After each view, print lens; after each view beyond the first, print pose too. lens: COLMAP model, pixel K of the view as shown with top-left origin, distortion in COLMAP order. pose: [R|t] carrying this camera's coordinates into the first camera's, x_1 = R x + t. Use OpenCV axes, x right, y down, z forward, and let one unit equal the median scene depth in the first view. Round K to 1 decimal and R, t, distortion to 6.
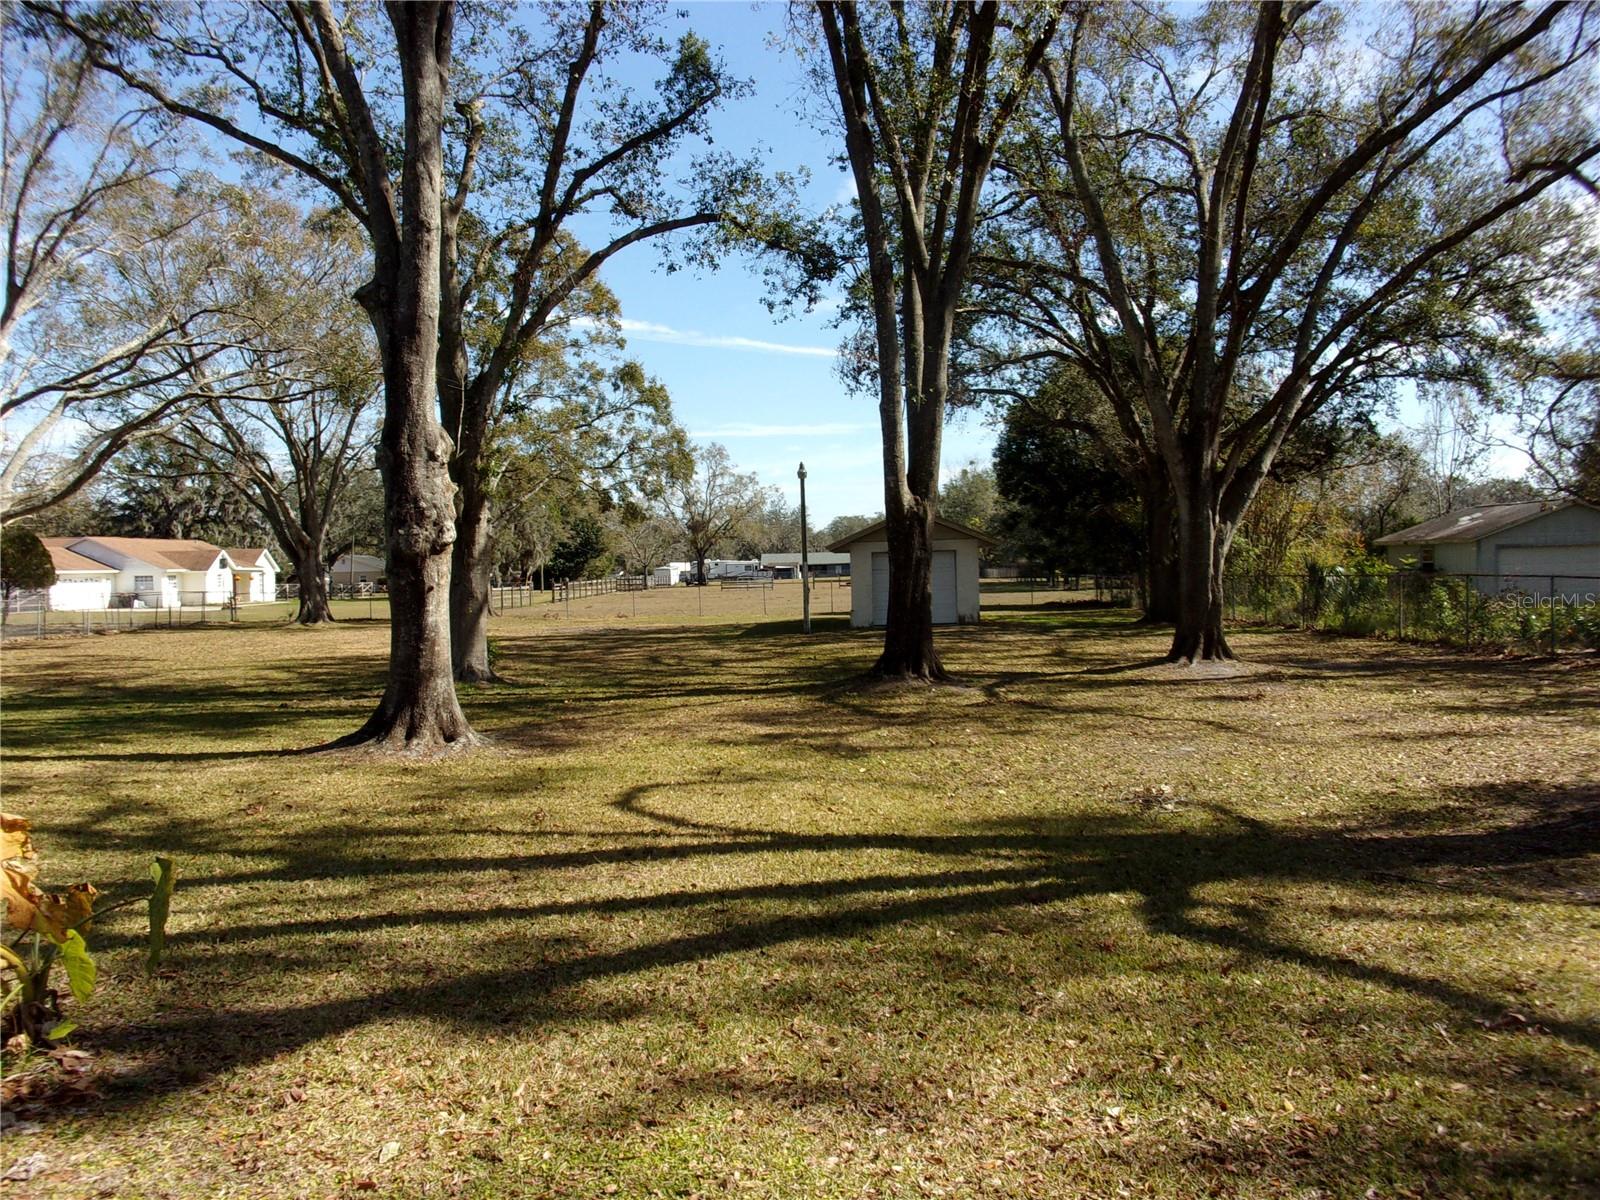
lens RADIAL K [[1341.5, 0, 794.5], [0, 1341.5, 594.9], [0, 0, 1]] dist [0.016202, -0.040721]
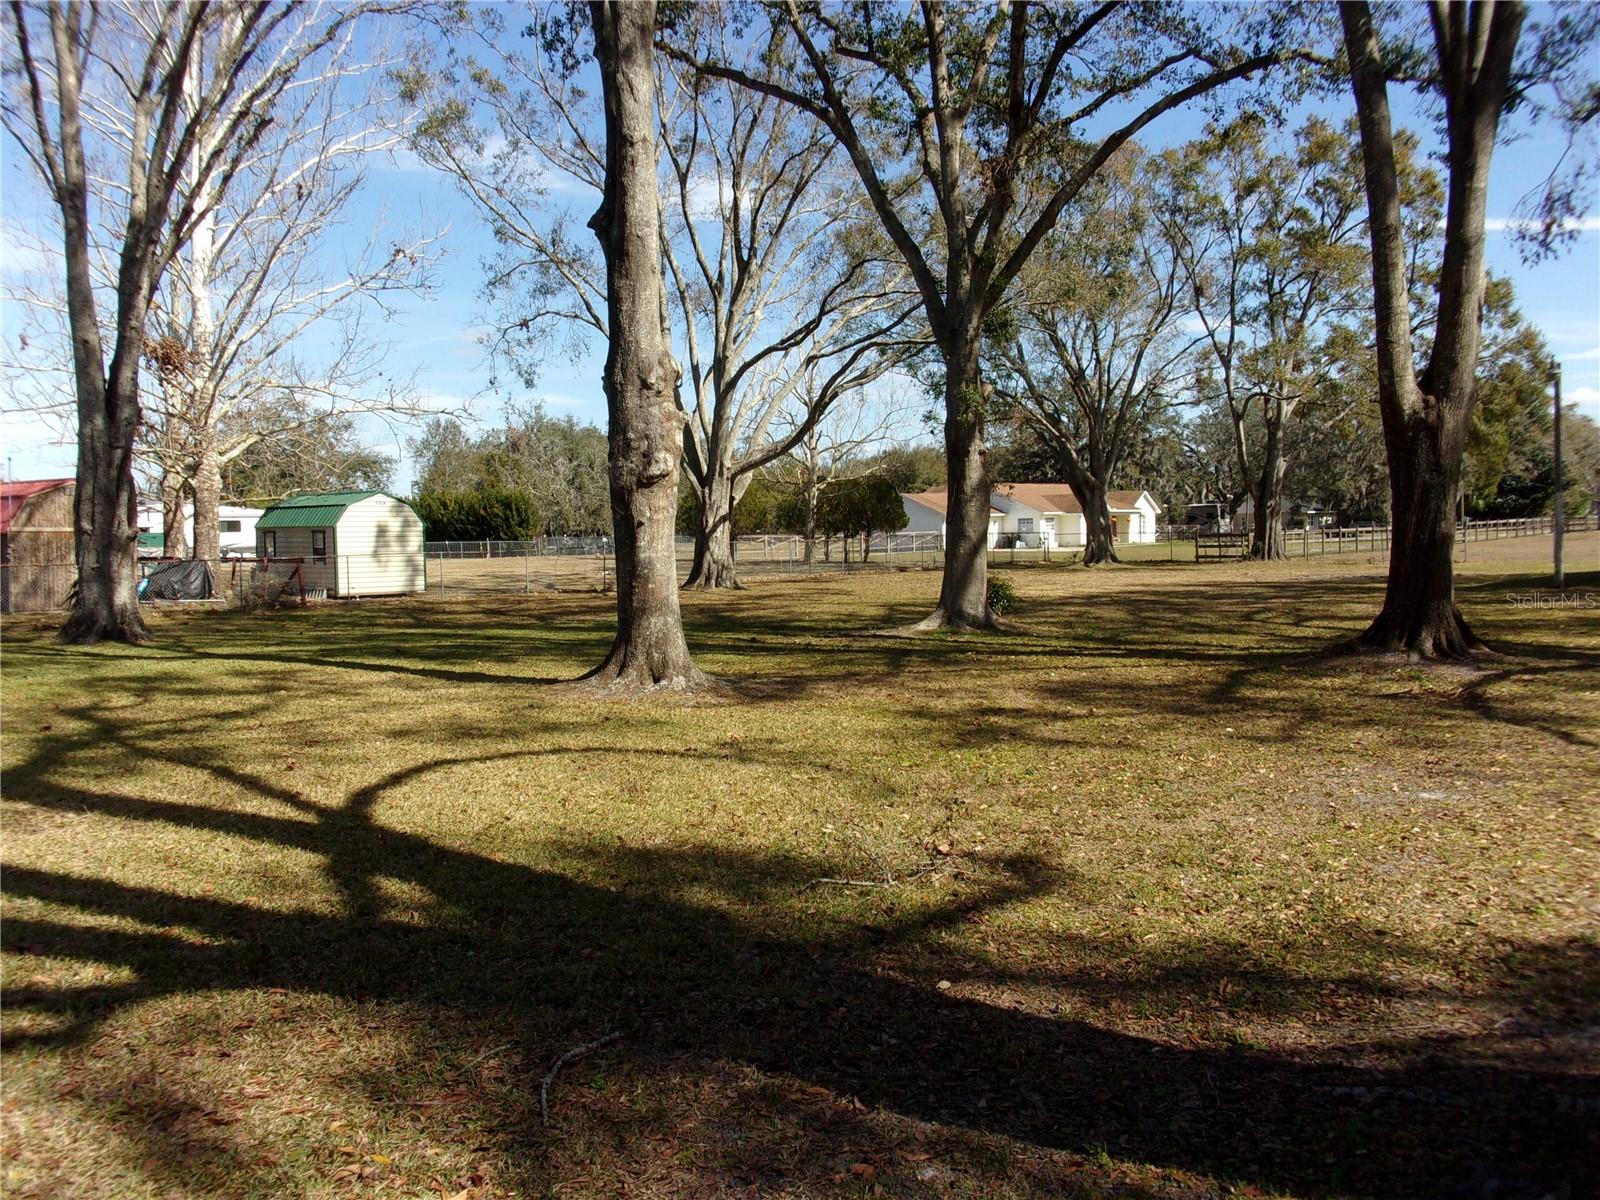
lens RADIAL K [[1341.5, 0, 789.8], [0, 1341.5, 604.0], [0, 0, 1]] dist [0.016202, -0.040721]
pose [[0.760618, 0.037116, -0.648138, 0.276031], [-0.004983, 0.998669, 0.051341, 0.001981], [0.649180, -0.035822, 0.759791, 0.214960]]
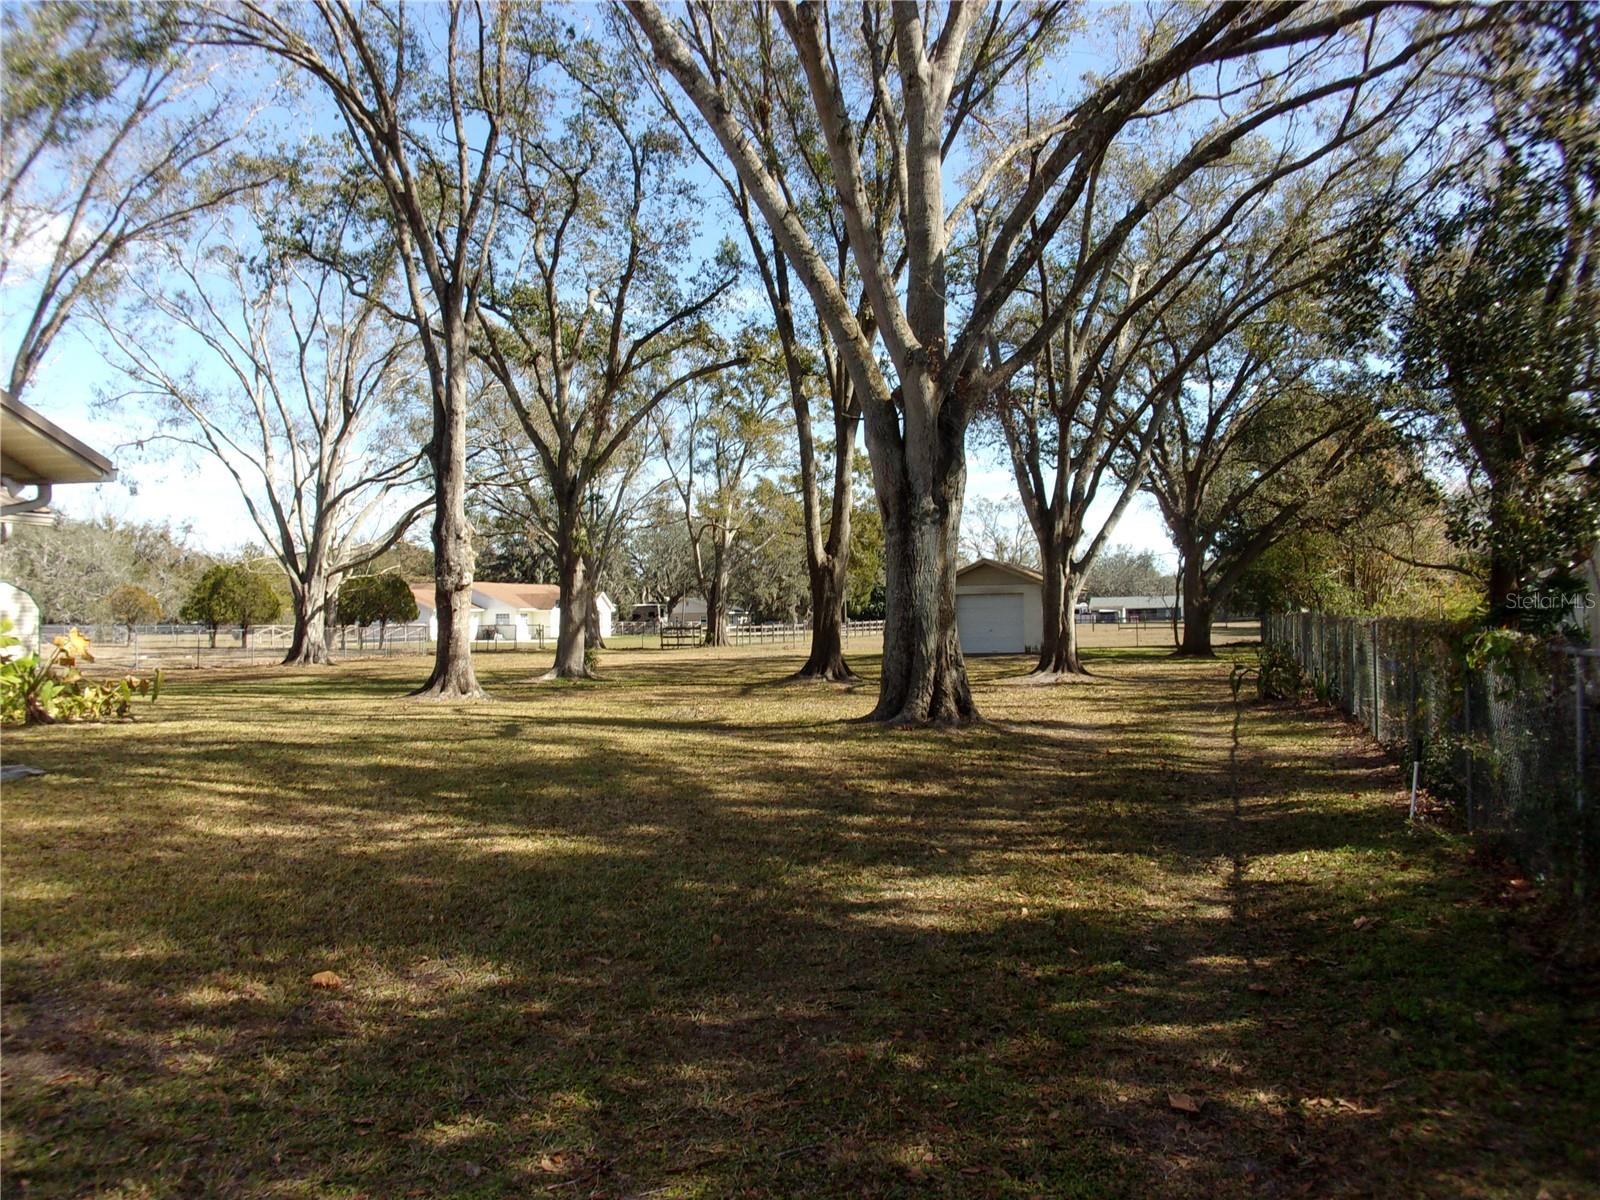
lens RADIAL K [[1341.5, 0, 796.8], [0, 1341.5, 605.4], [0, 0, 1]] dist [0.016202, -0.040721]
pose [[0.960888, 0.007354, -0.276838, 0.429751], [-0.014681, 0.999594, -0.024405, 0.016991], [0.276546, 0.027515, 0.960607, -0.392756]]
